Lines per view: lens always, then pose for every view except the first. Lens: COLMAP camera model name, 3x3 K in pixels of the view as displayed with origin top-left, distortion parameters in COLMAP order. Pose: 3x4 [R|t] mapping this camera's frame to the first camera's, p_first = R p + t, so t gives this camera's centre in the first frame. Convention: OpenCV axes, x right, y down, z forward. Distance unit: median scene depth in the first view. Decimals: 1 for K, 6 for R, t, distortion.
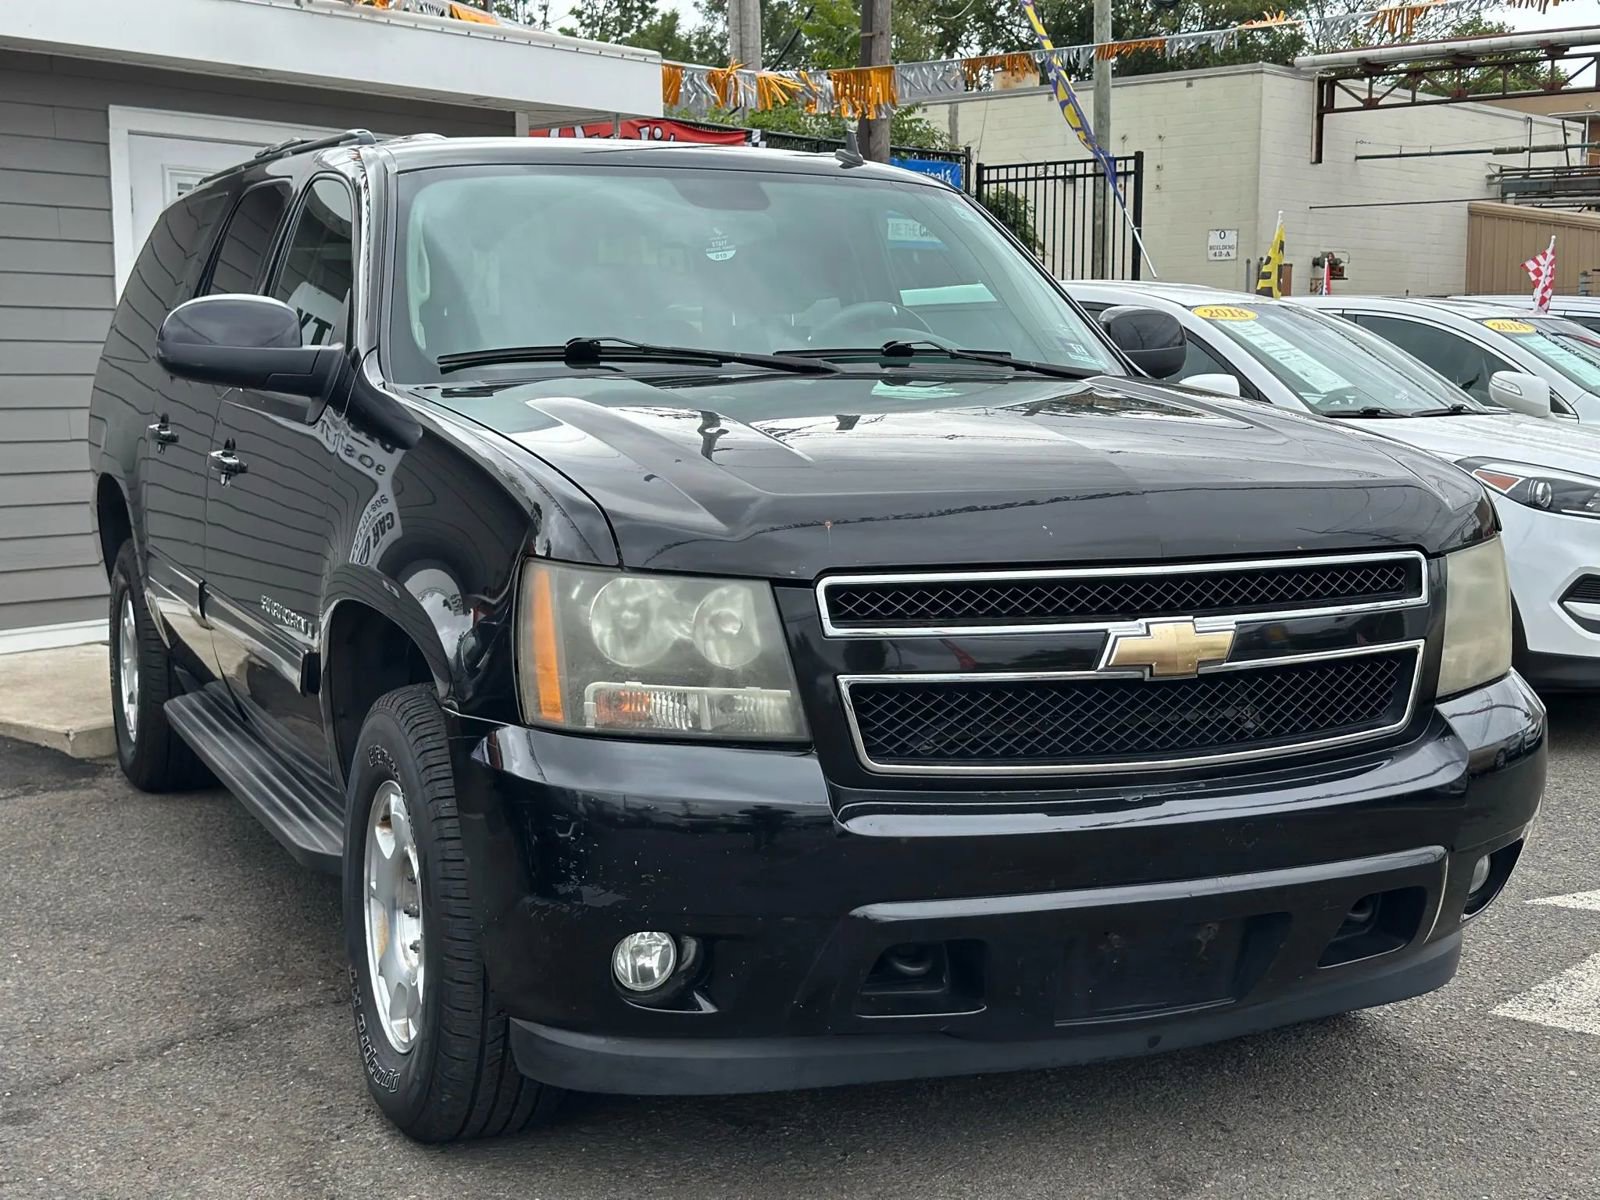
lens RADIAL K [[2314.8, 0, 794.5], [0, 2314.8, 633.2], [0, 0, 1]] dist [0.138823, -0.030684]
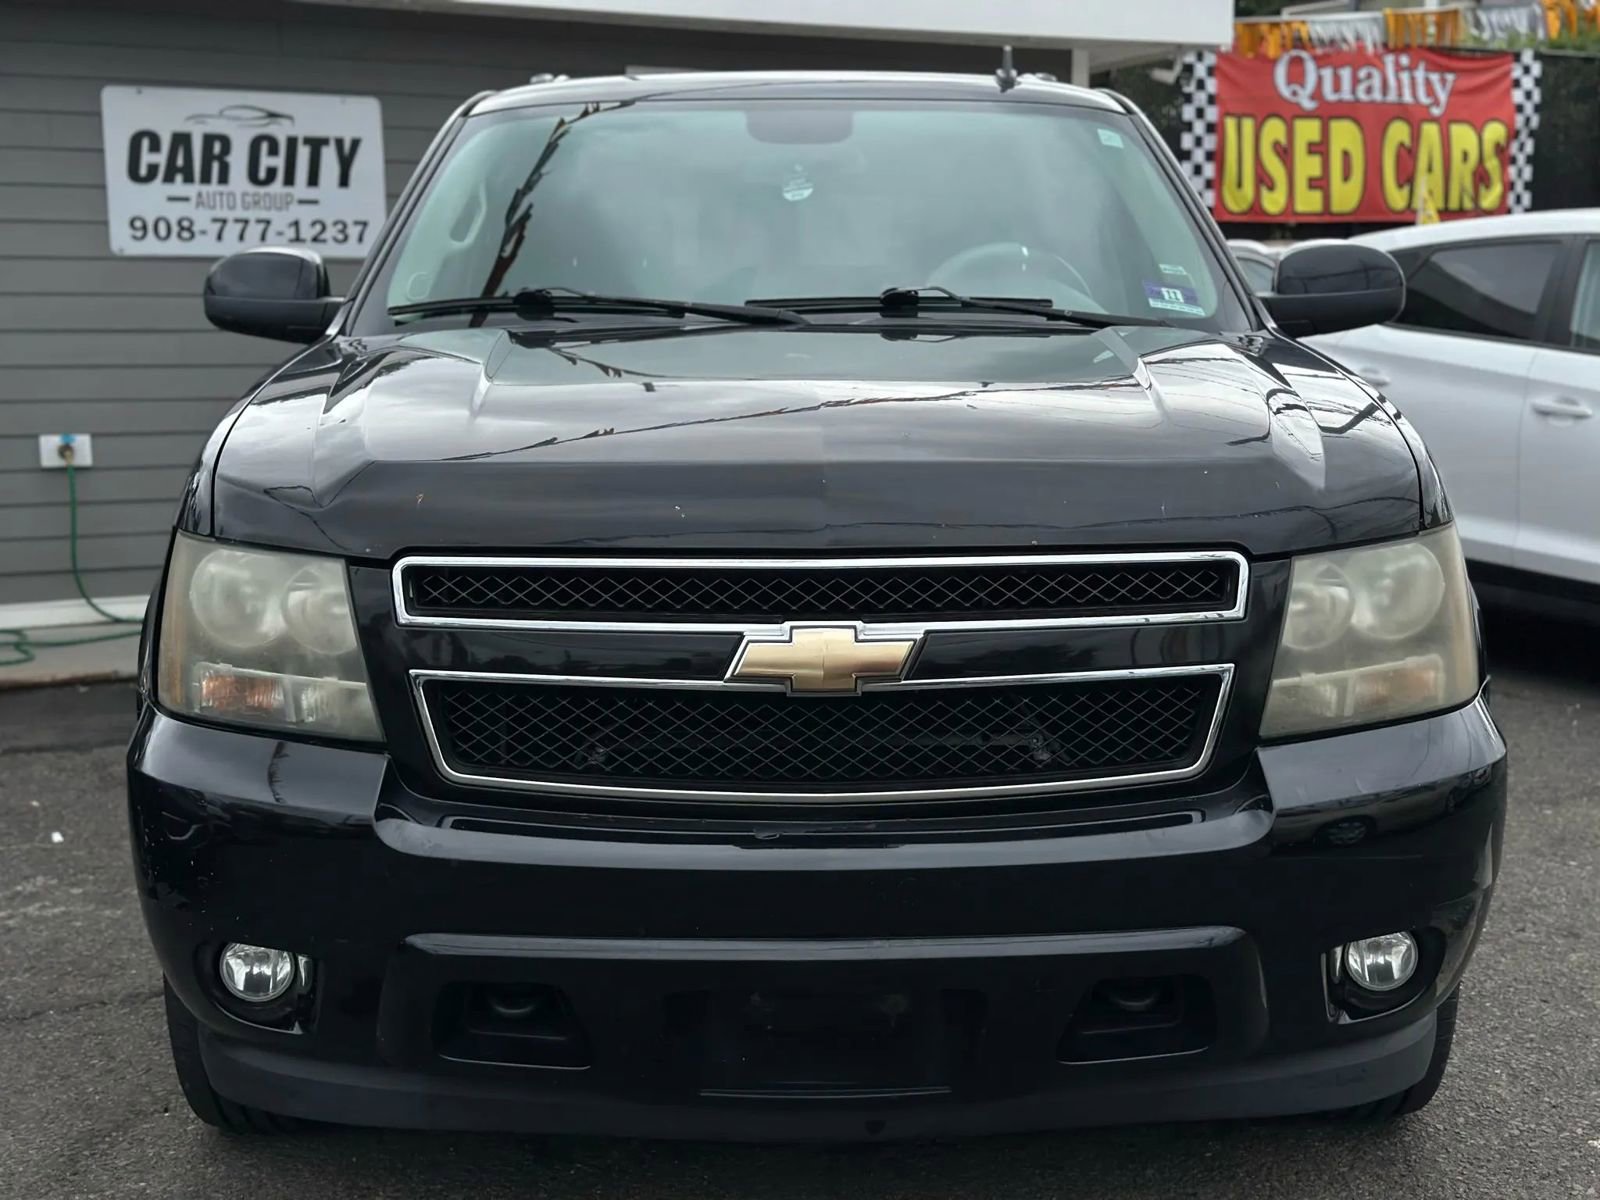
lens RADIAL K [[2364.2, 0, 806.7], [0, 2364.2, 602.9], [0, 0, 1]] dist [0.030003, 0.032764]
pose [[0.915921, 0.044712, -0.398860, 0.452563], [-0.042139, 0.998996, 0.015221, -0.023810], [0.399140, 0.002867, 0.916885, 0.207817]]
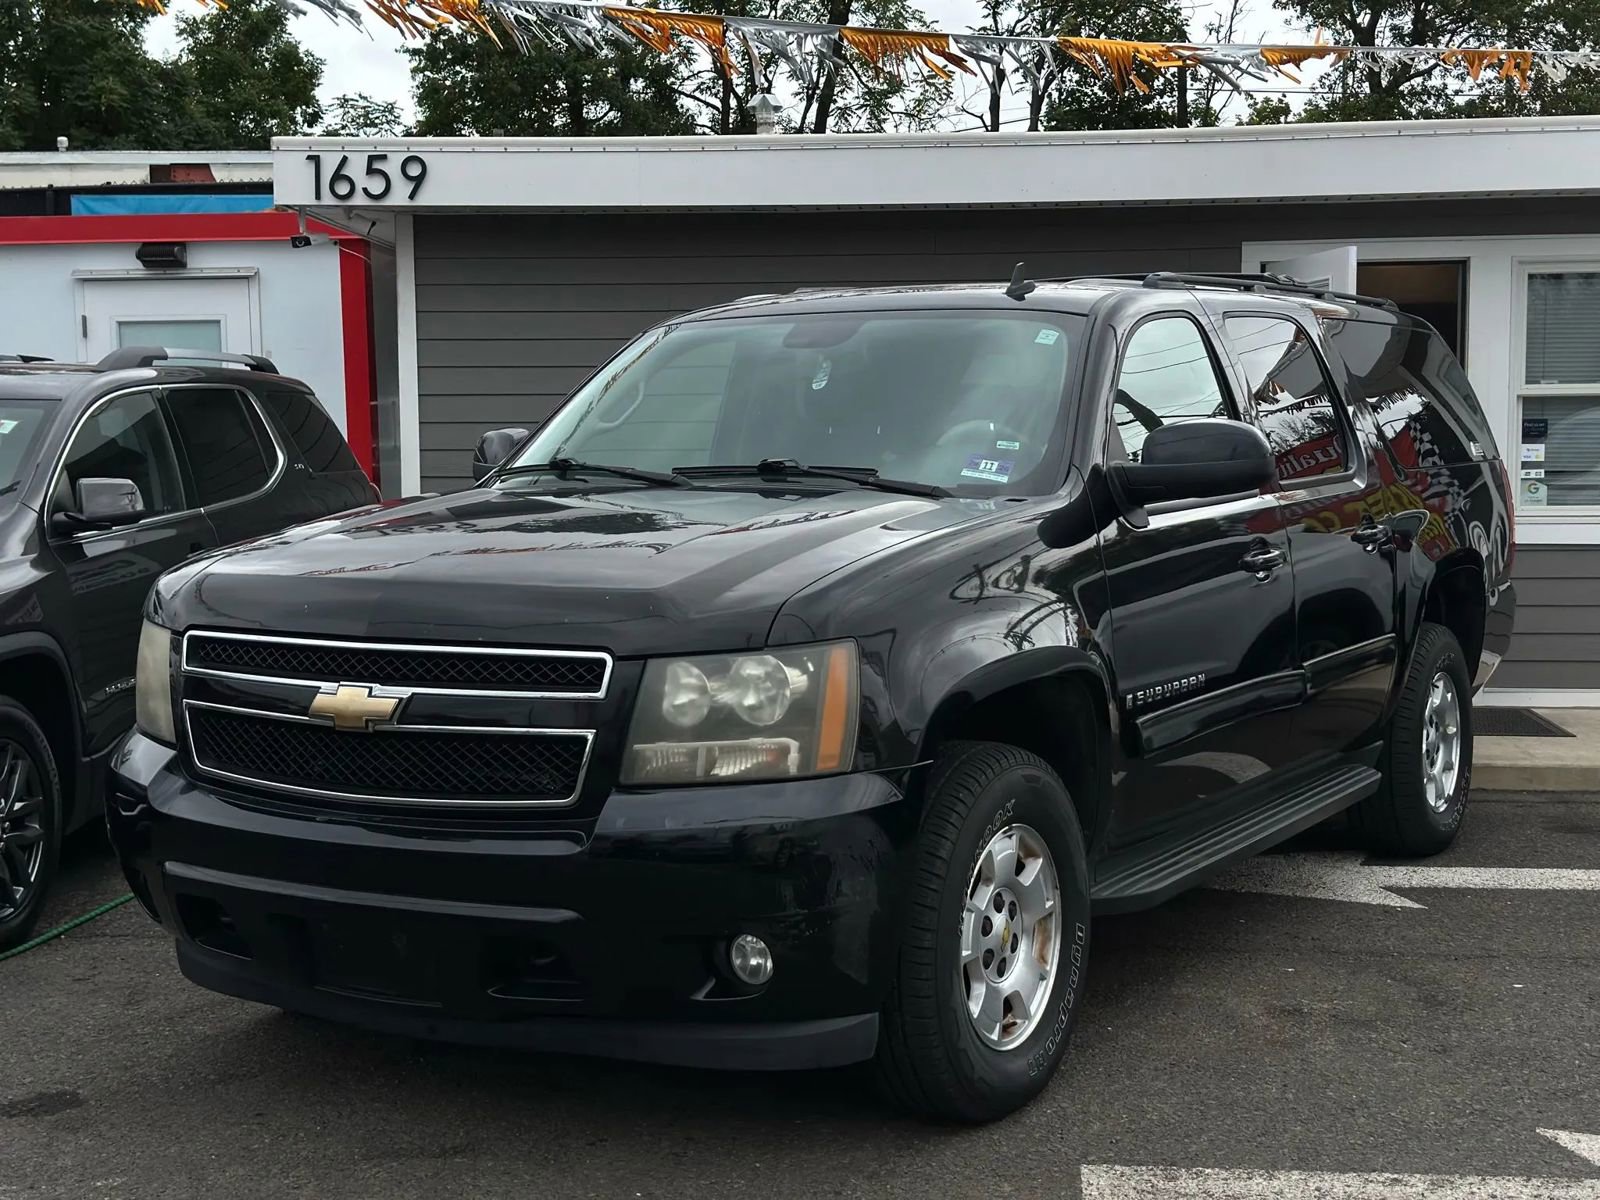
lens RADIAL K [[2314.8, 0, 794.5], [0, 2314.8, 633.2], [0, 0, 1]] dist [0.138823, -0.030684]
pose [[0.548271, 0.065708, -0.833715, 1.252095], [-0.096230, 0.995244, 0.015155, -0.070330], [0.830746, 0.071920, 0.551986, 0.452662]]
